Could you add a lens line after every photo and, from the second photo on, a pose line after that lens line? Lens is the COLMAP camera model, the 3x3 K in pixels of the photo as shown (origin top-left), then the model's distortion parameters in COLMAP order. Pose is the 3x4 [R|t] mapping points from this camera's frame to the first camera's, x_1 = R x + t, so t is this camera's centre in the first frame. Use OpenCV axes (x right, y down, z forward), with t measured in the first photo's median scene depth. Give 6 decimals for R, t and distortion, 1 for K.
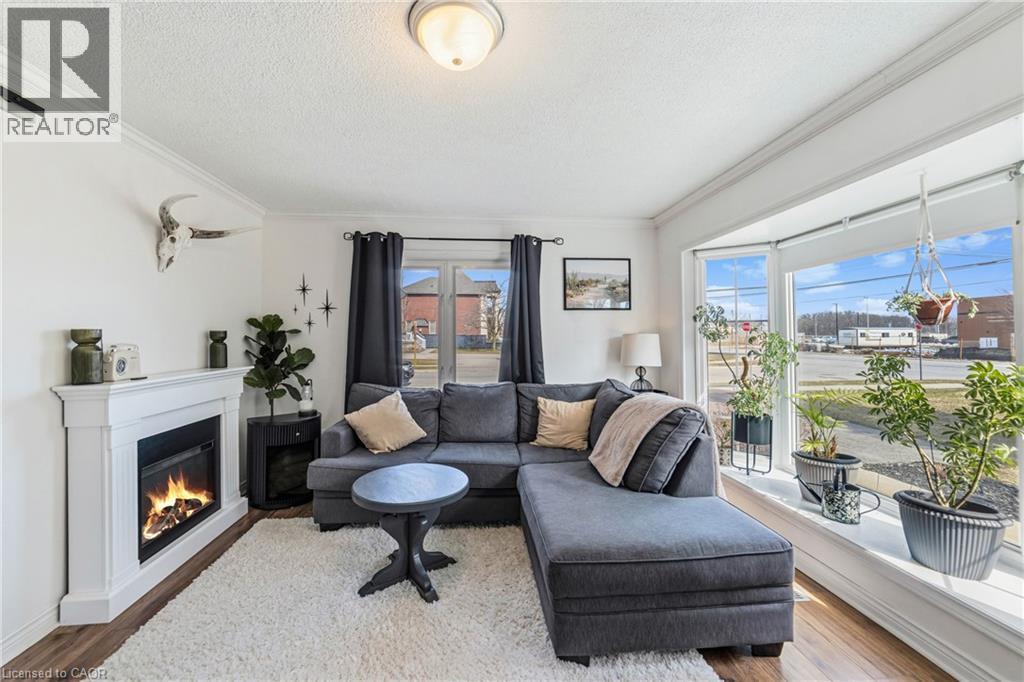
lens RADIAL K [[401.6, 0, 494.9], [0, 401.6, 330.9], [0, 0, 1]] dist [-0.017025, 0.003592]
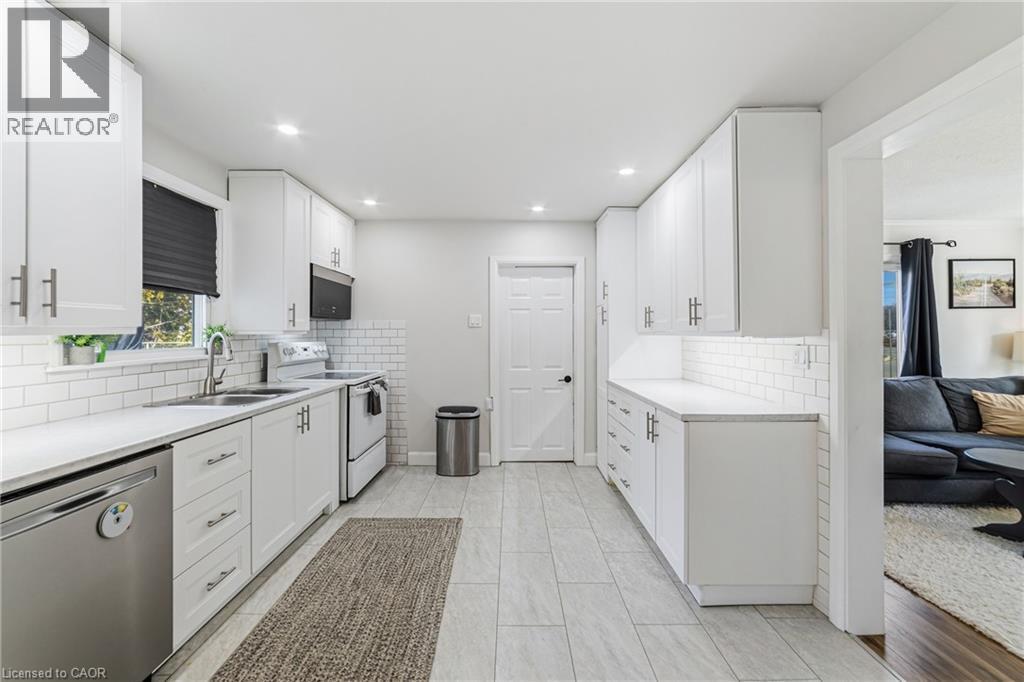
lens RADIAL K [[401.6, 0, 510.0], [0, 401.6, 330.9], [0, 0, 1]] dist [-0.017025, 0.003592]
pose [[0.997494, -0.002566, -0.070702, -1.053392], [0.003328, 0.999938, 0.010665, -0.009127], [0.070670, -0.010874, 0.997440, -0.142286]]
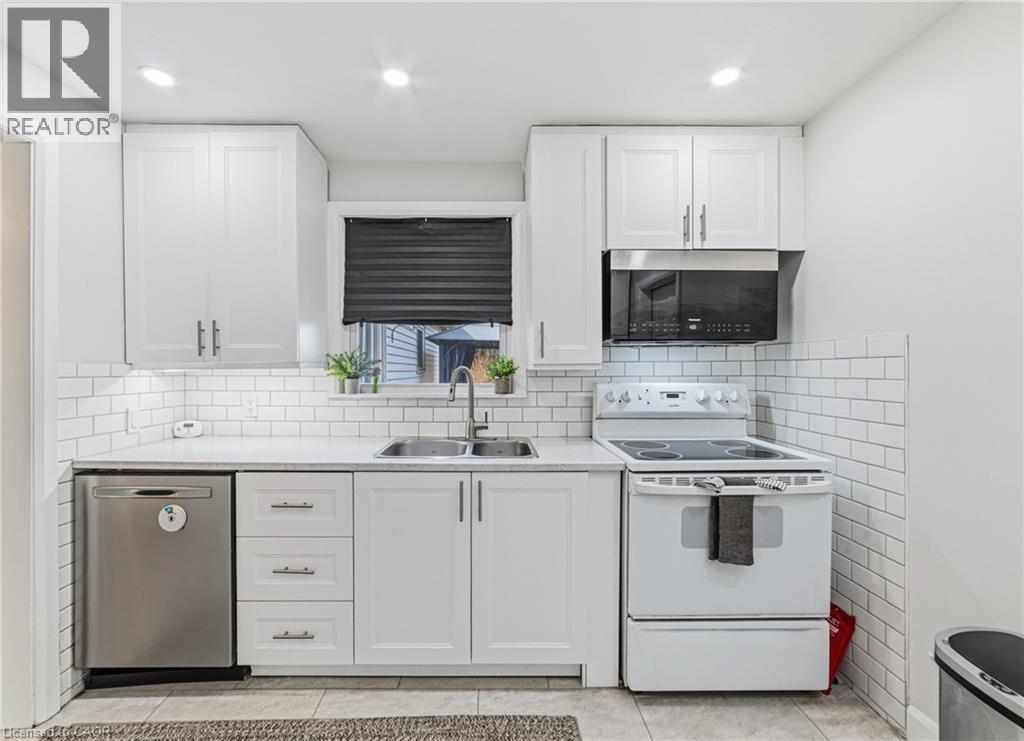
lens RADIAL K [[445.5, 0, 493.3], [0, 445.5, 372.4], [0, 0, 1]] dist [-0.015782, 0.002551]
pose [[-0.057612, 0.007896, -0.998308, -0.956892], [0.016483, 0.999840, 0.006957, 0.003646], [0.998203, -0.016054, -0.057732, 0.619912]]
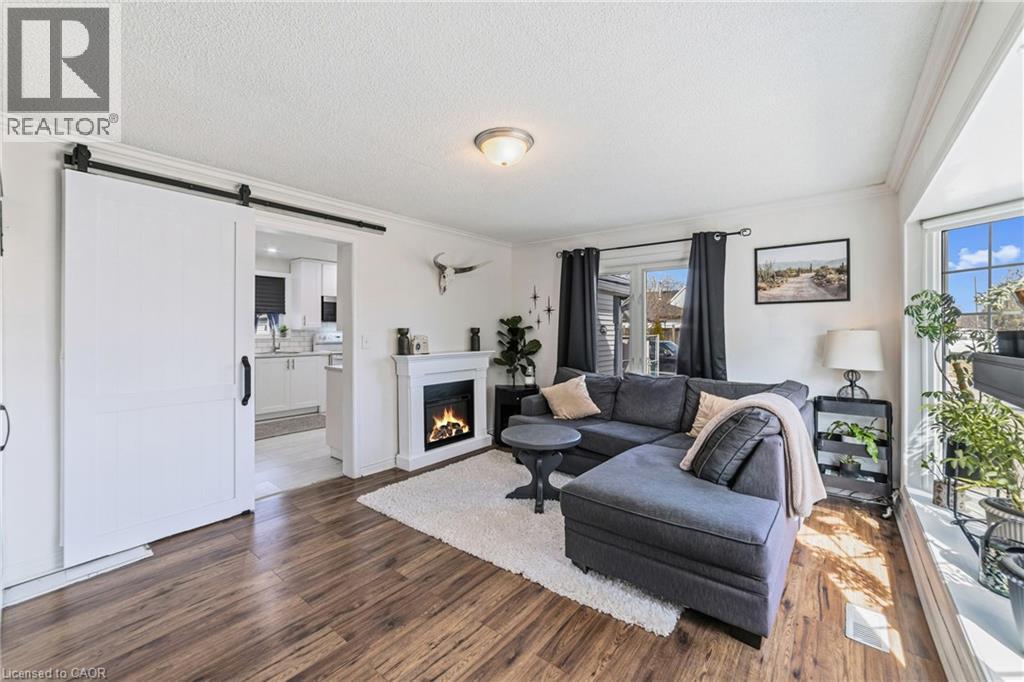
lens RADIAL K [[399.1, 0, 510.5], [0, 399.1, 330.8], [0, 0, 1]] dist [-0.010518, 0.000849]
pose [[0.737157, 0.005011, -0.675703, 0.436070], [0.006691, 0.999869, 0.014715, -0.009070], [0.675688, -0.015368, 0.737027, -0.080312]]
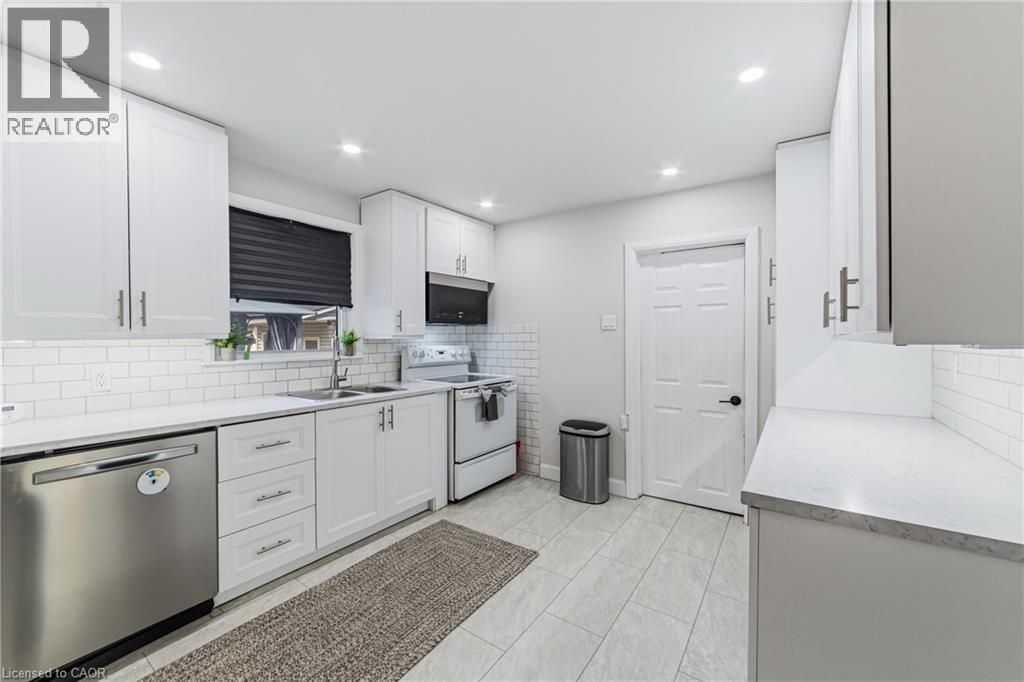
lens RADIAL K [[401.6, 0, 513.8], [0, 401.6, 340.1], [0, 0, 1]] dist [-0.017025, 0.003592]
pose [[0.781415, 0.000338, -0.624012, -0.796825], [0.014288, 0.999728, 0.018434, -0.004377], [0.623849, -0.023321, 0.781197, 0.104852]]
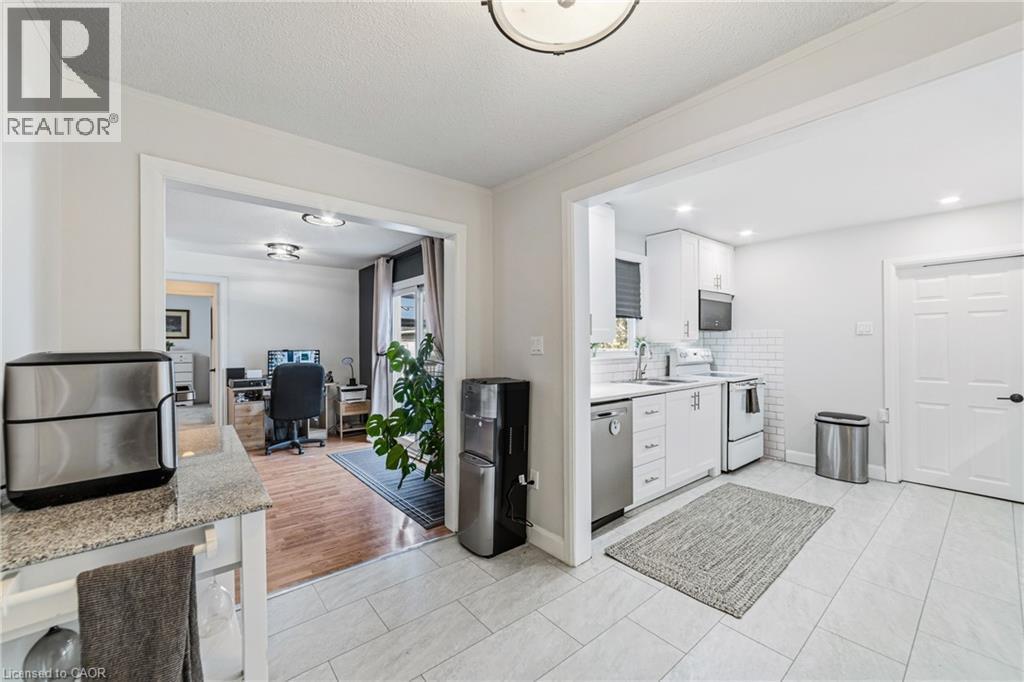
lens RADIAL K [[401.6, 0, 518.9], [0, 401.6, 342.7], [0, 0, 1]] dist [-0.017025, 0.003592]
pose [[0.583649, -0.003763, -0.811997, -0.890972], [0.018825, 0.999783, 0.008898, -0.014142], [0.811788, -0.020479, 0.583593, -0.442377]]
